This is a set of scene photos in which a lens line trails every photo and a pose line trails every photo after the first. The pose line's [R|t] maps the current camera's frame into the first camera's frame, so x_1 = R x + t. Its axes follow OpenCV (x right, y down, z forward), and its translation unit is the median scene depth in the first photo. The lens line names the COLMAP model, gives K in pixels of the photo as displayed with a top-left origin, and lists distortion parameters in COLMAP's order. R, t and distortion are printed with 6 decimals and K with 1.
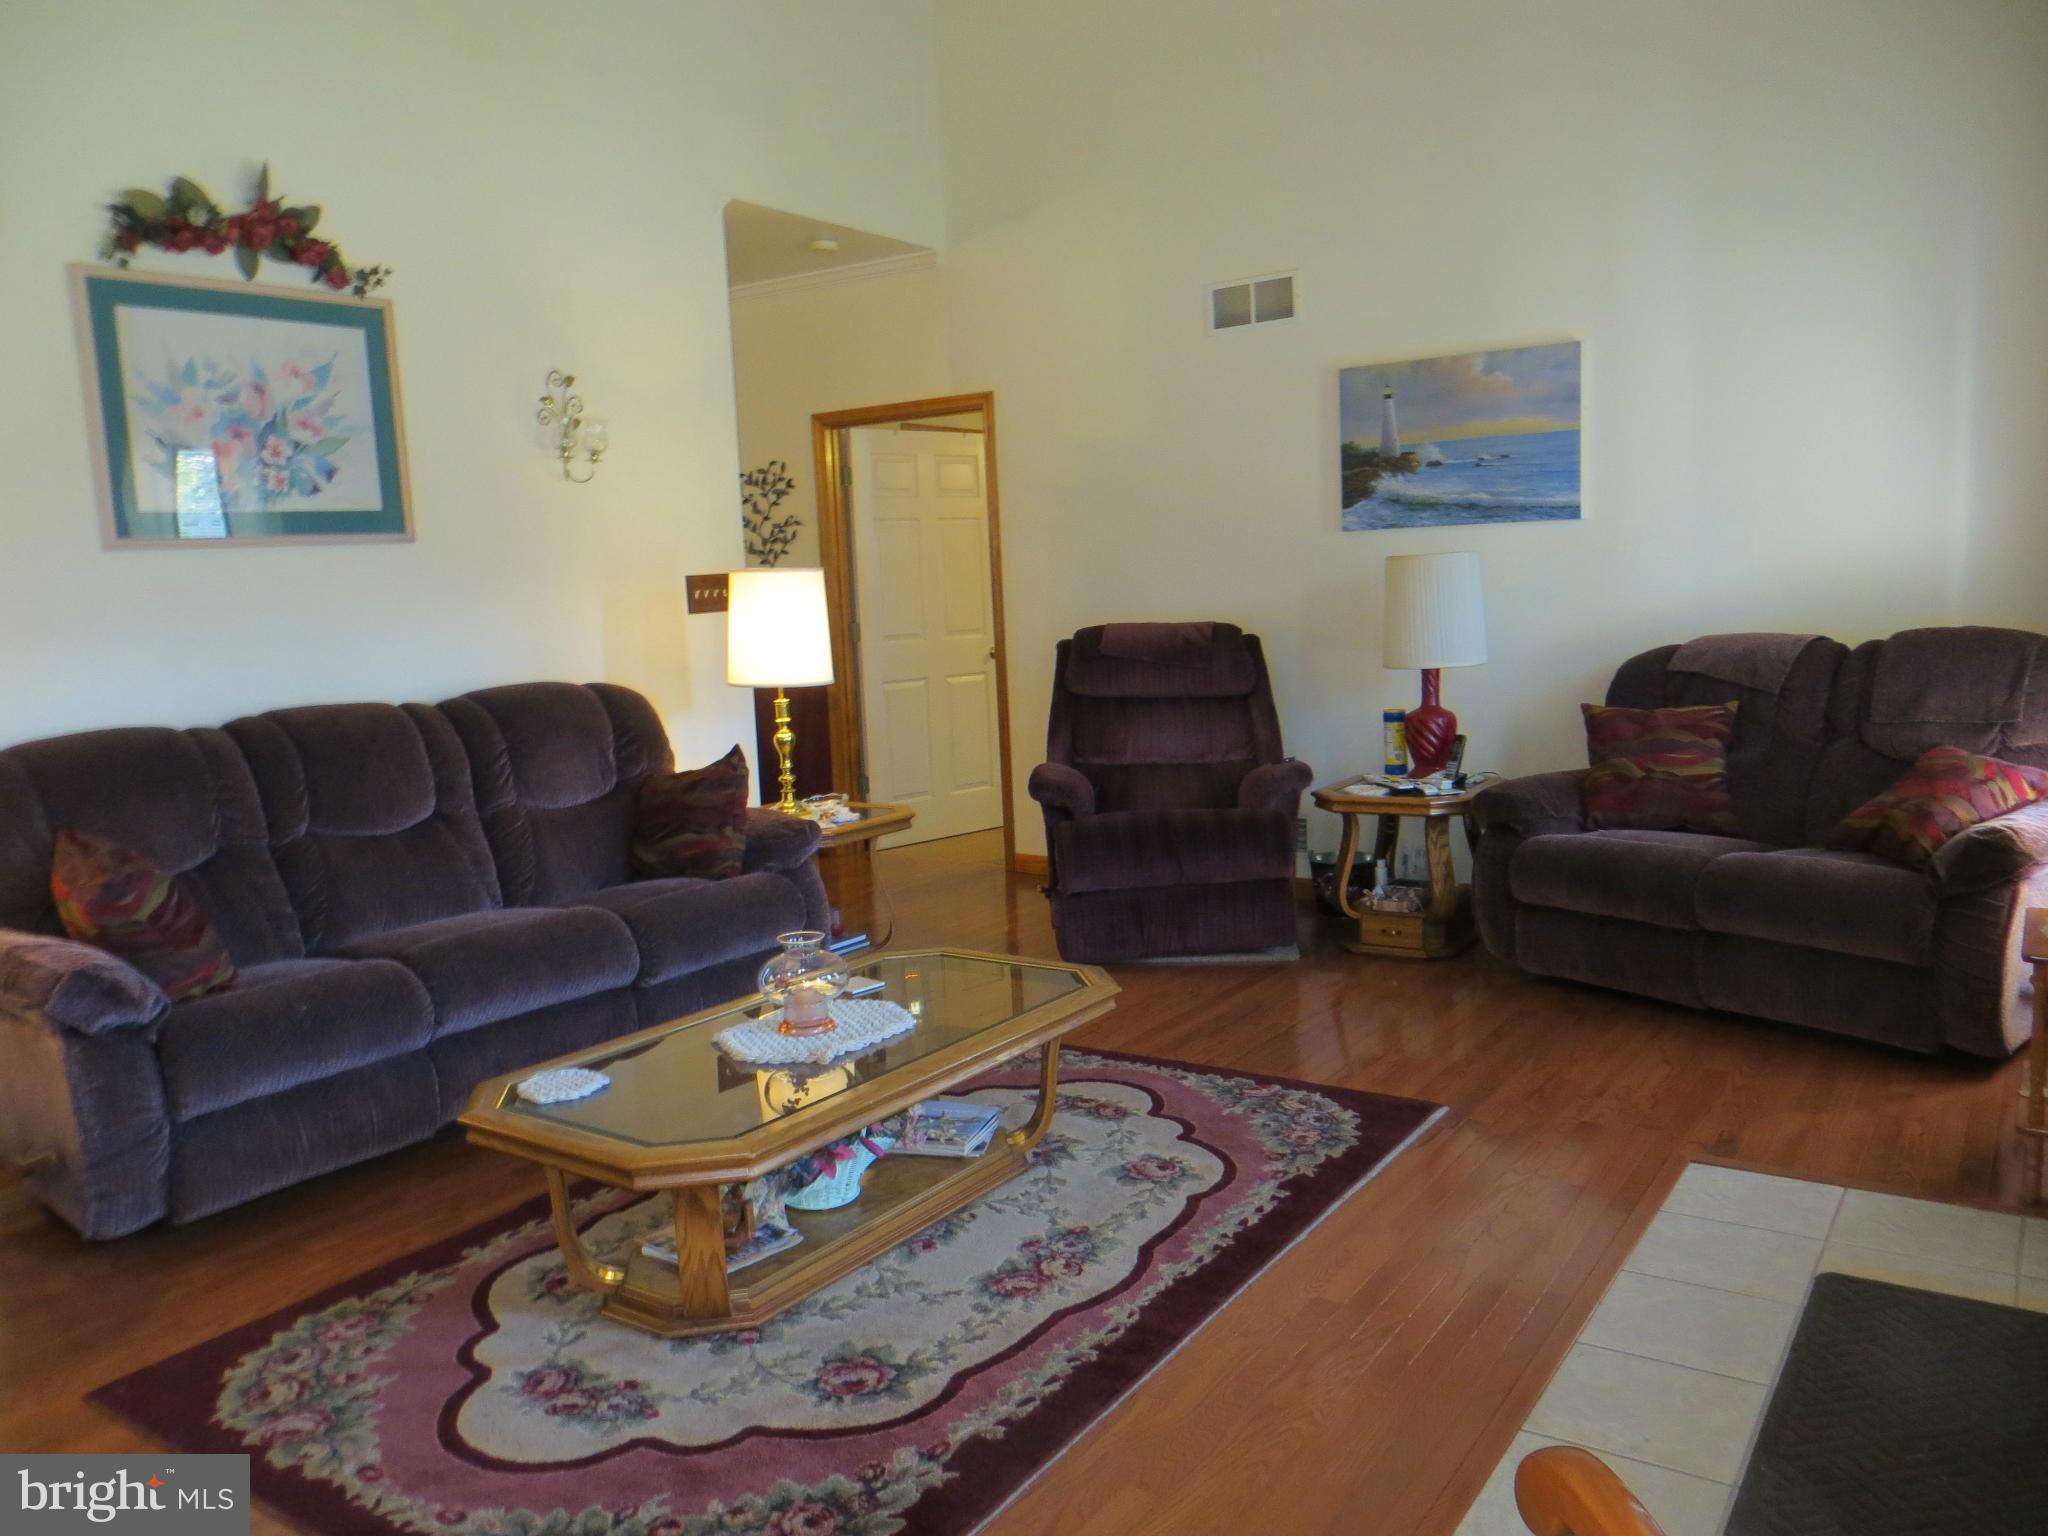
lens RADIAL K [[1540.4, 0, 1016.4], [0, 1540.4, 774.1], [0, 0, 1]] dist [-0.015150, -0.001412]
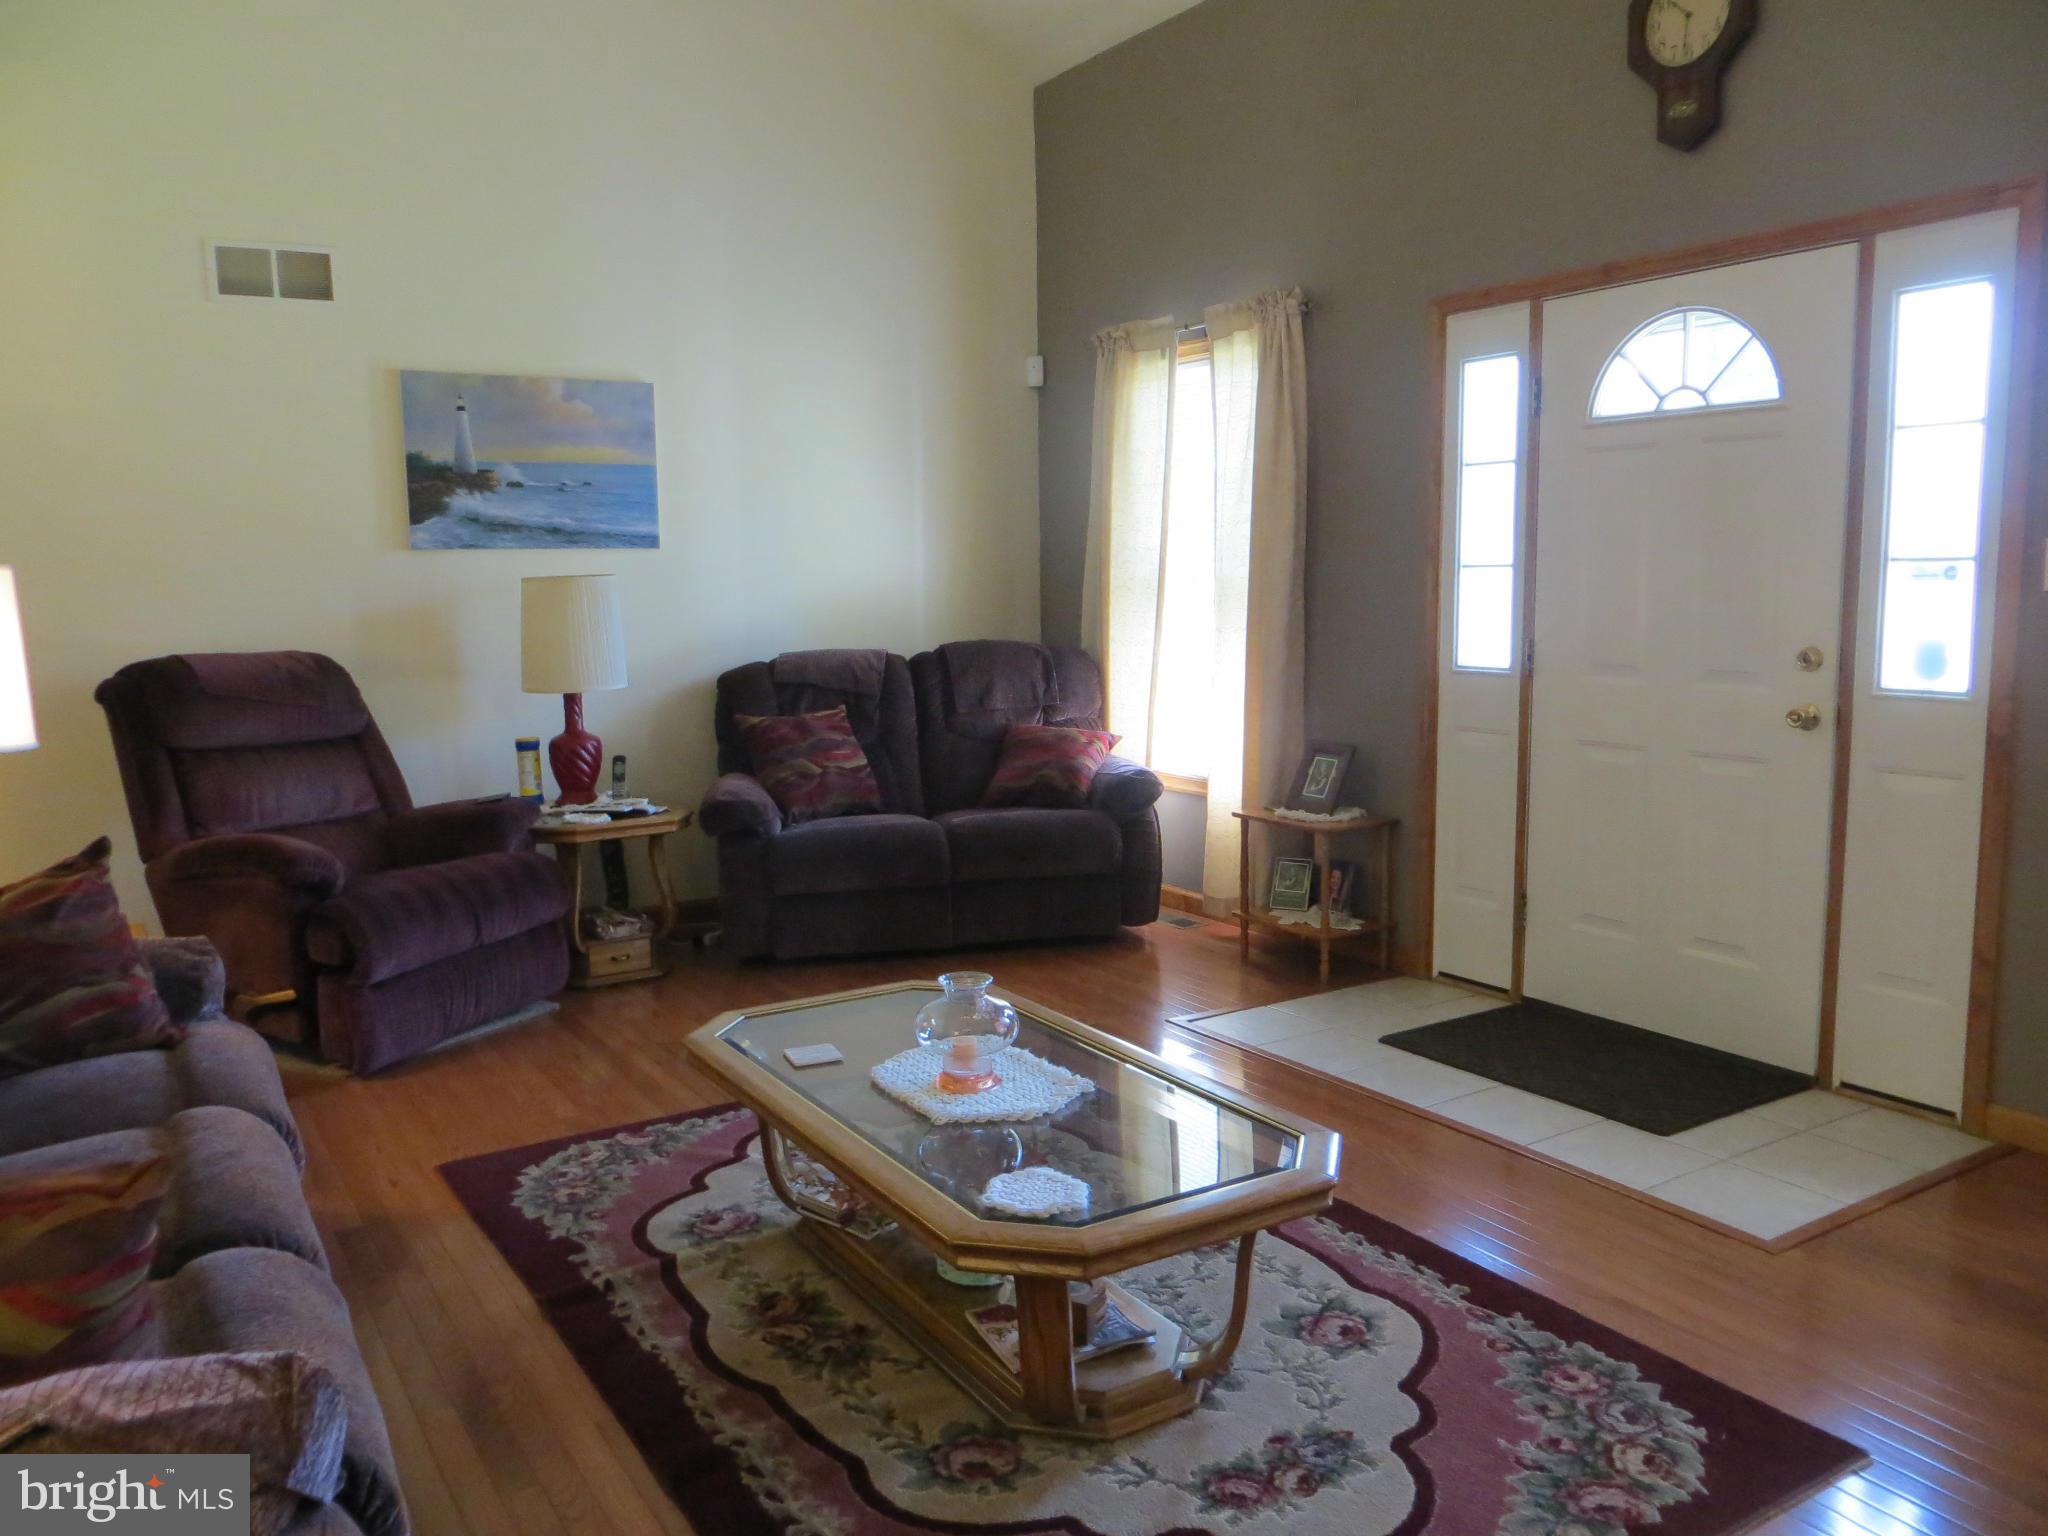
lens RADIAL K [[1540.4, 0, 1023.3], [0, 1540.4, 771.2], [0, 0, 1]] dist [-0.015150, -0.001412]
pose [[0.394257, -0.080991, 0.915424, -0.533933], [0.114043, 0.992721, 0.038713, -0.024138], [-0.911897, 0.089135, 0.400624, 0.352759]]
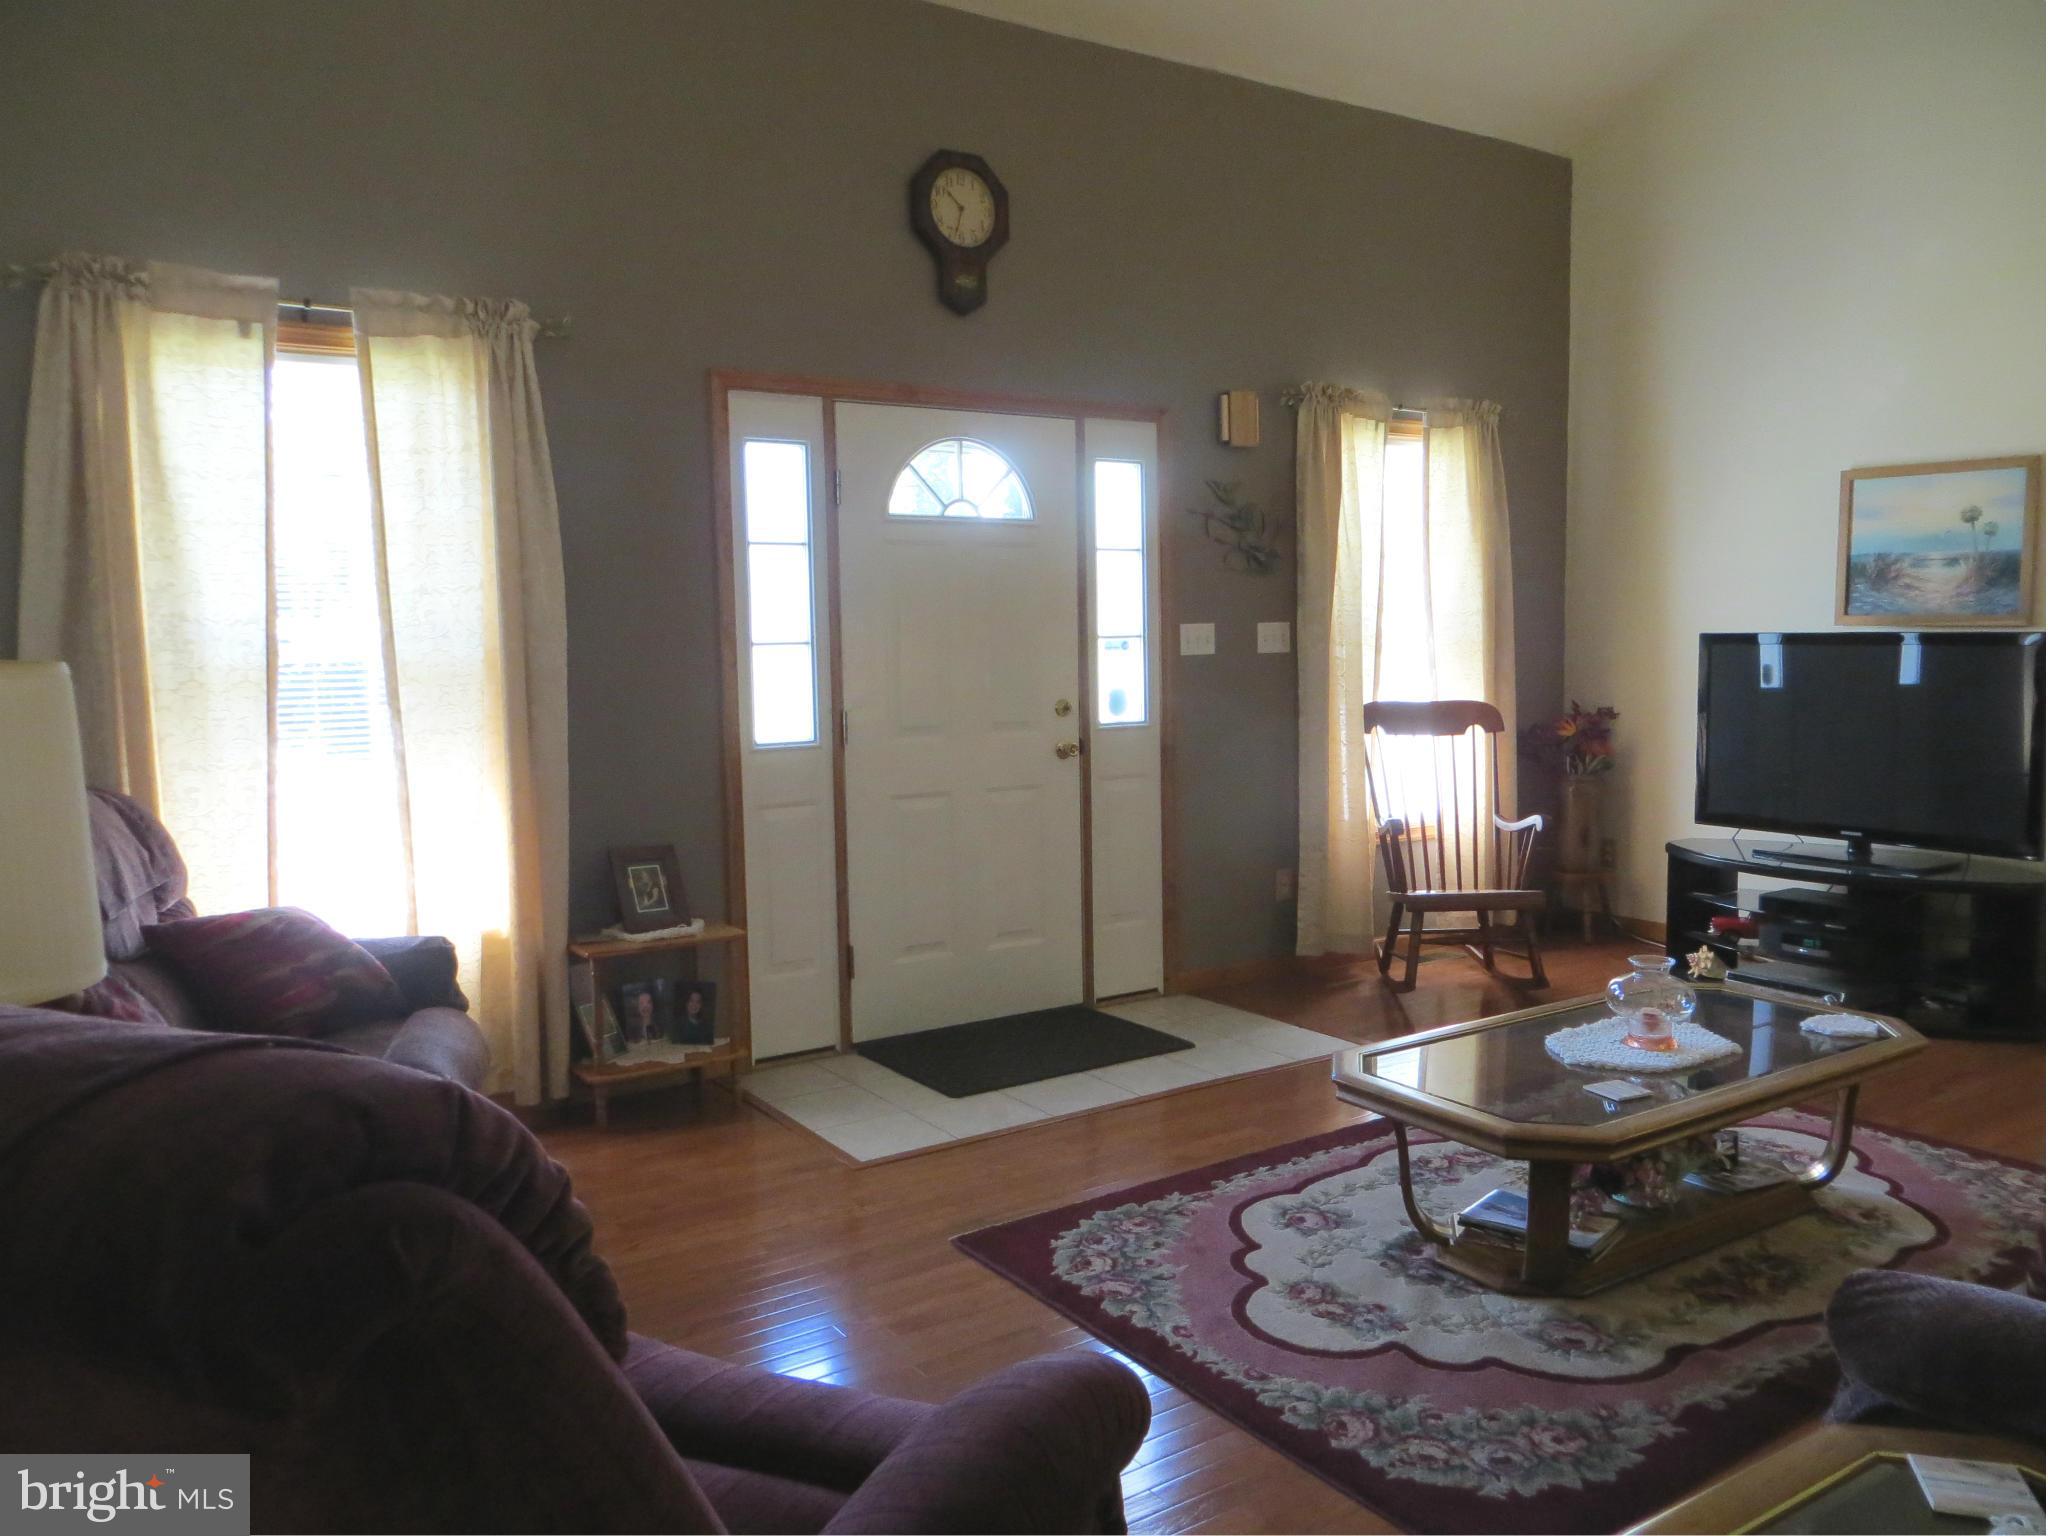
lens RADIAL K [[1540.4, 0, 1023.5], [0, 1540.4, 754.3], [0, 0, 1]] dist [-0.015150, -0.001412]
pose [[-0.926917, 0.025195, 0.374420, -0.080281], [0.100254, 0.978105, 0.182371, -0.163086], [-0.361627, 0.206580, -0.909148, 1.232800]]
